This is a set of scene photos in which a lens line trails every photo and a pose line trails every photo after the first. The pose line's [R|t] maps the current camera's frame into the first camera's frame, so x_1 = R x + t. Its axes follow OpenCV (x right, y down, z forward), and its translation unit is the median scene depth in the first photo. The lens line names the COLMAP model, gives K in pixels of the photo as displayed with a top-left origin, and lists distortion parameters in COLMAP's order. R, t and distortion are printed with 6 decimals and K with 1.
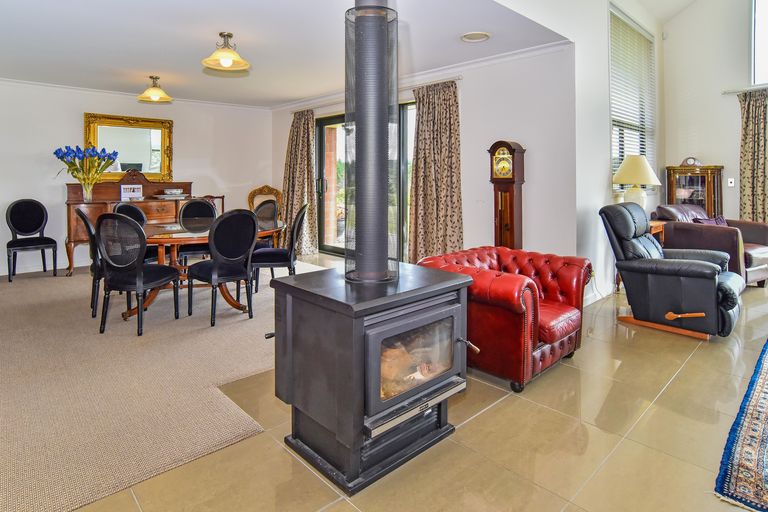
lens RADIAL K [[452.3, 0, 362.7], [0, 452.3, 255.9], [0, 0, 1]] dist [-0.076763, 0.050100]
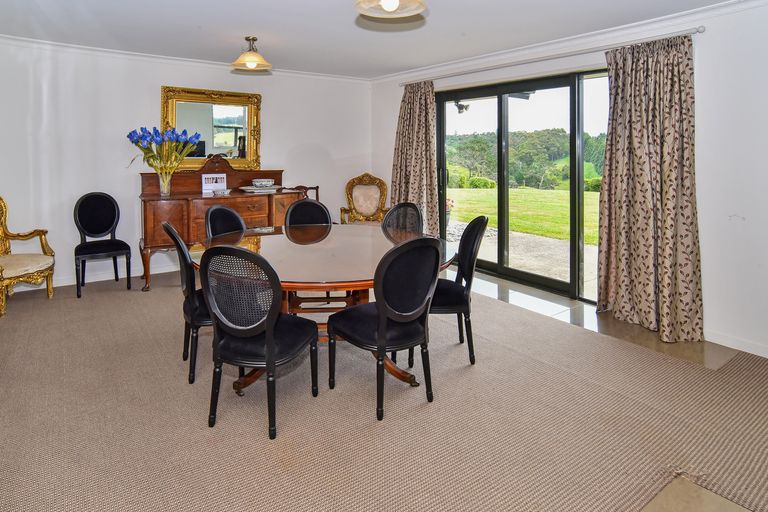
lens RADIAL K [[452.3, 0, 362.7], [0, 452.3, 255.9], [0, 0, 1]] dist [-0.076763, 0.050100]
pose [[0.994270, 0.028668, -0.102980, -0.174364], [-0.023288, 0.998319, 0.053079, -0.065265], [0.104328, -0.050377, 0.993266, 0.217097]]
